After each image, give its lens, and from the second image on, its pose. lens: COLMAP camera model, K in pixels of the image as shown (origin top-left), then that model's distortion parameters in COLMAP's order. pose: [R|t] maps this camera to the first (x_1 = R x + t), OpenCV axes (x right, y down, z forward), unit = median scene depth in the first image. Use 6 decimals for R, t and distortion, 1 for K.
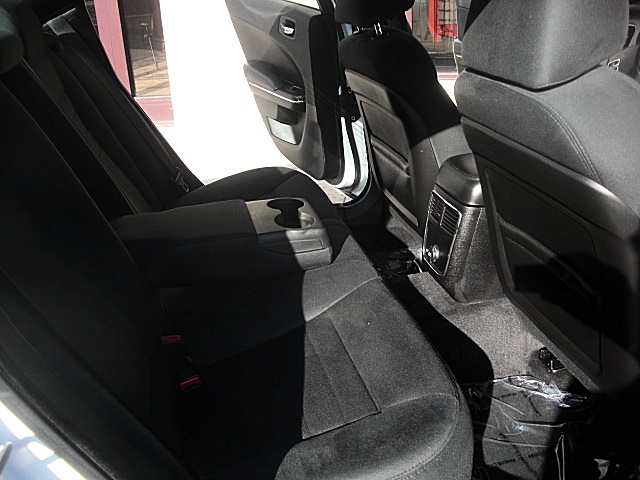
lens RADIAL K [[652.5, 0, 320.0], [0, 652.5, 240.0], [0, 0, 1]] dist [-0.331449, 0.481329]
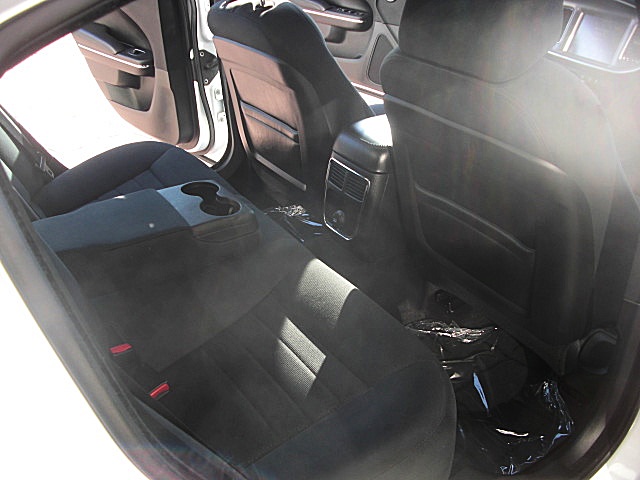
lens RADIAL K [[652.5, 0, 320.0], [0, 652.5, 240.0], [0, 0, 1]] dist [-0.331449, 0.481329]
pose [[0.918143, -0.132441, 0.373460, -0.206116], [0.088836, 0.987297, 0.131727, -0.072059], [-0.386162, -0.087768, 0.918246, 0.034129]]
